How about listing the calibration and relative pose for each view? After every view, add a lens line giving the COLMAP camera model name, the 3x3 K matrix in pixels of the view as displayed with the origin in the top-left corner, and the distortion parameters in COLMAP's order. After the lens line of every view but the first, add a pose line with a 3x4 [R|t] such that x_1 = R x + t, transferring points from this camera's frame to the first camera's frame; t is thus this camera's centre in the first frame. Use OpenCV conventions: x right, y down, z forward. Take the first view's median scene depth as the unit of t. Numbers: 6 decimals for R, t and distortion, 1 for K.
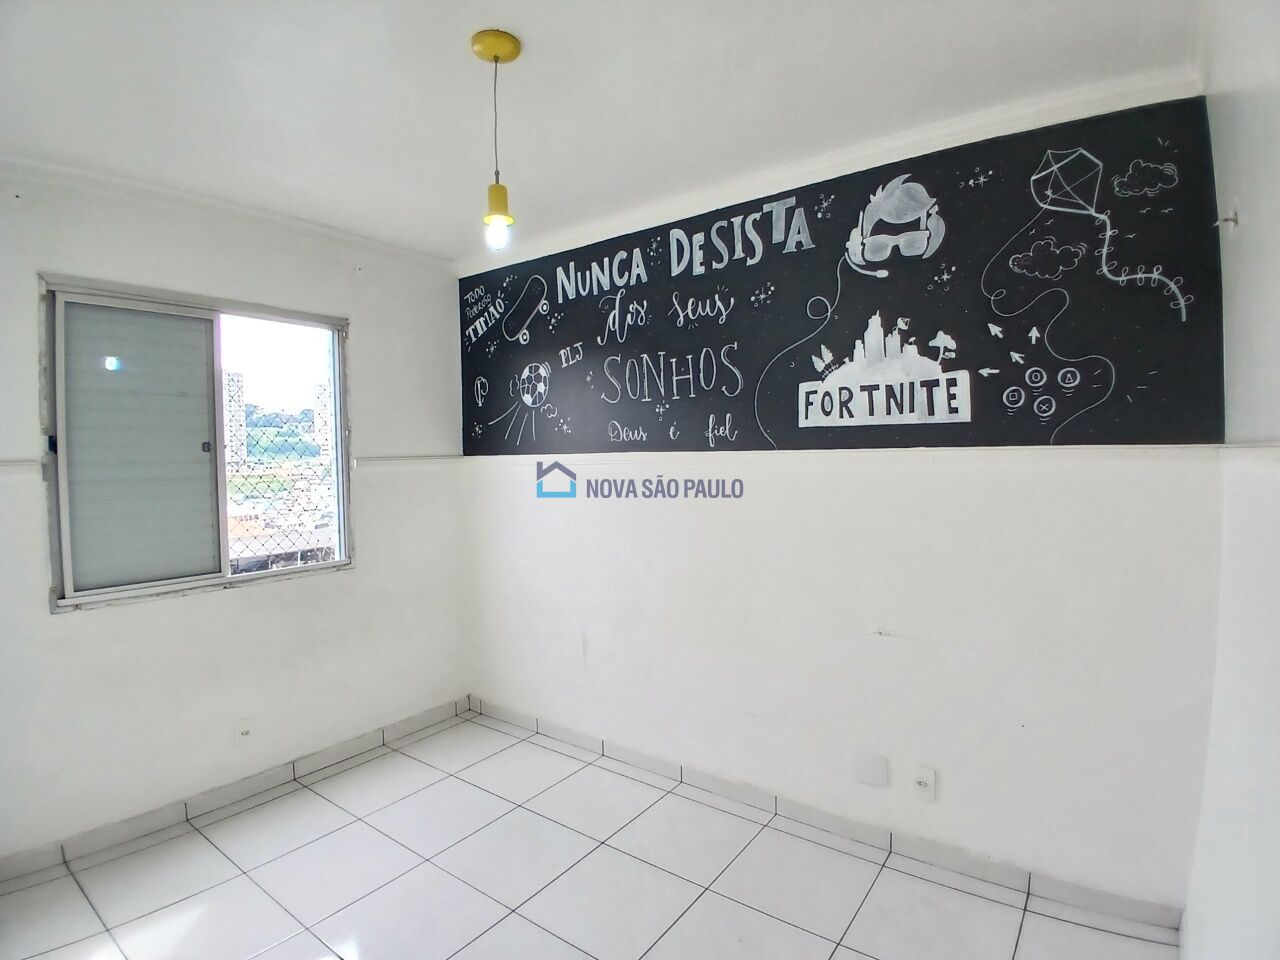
lens RADIAL K [[643.0, 0, 640.0], [0, 643.0, 480.0], [0, 0, 1]] dist [0.002238, -0.043943]
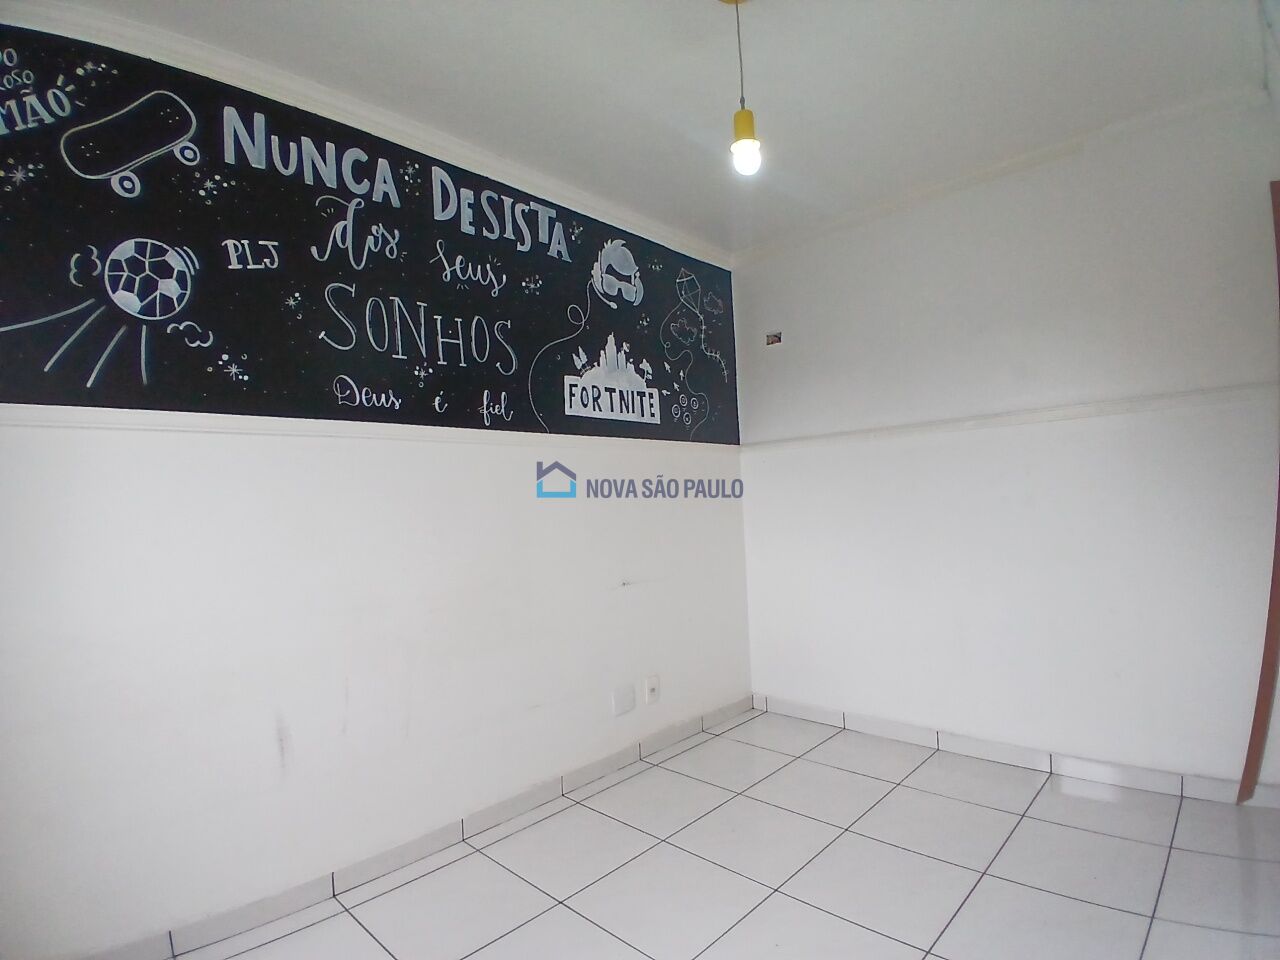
lens RADIAL K [[643.0, 0, 640.0], [0, 643.0, 480.0], [0, 0, 1]] dist [0.002238, -0.043943]
pose [[0.130299, 0.044460, 0.990477, -0.759880], [0.078491, 0.995396, -0.055006, 0.092567], [-0.988363, 0.084911, 0.126210, 0.687253]]
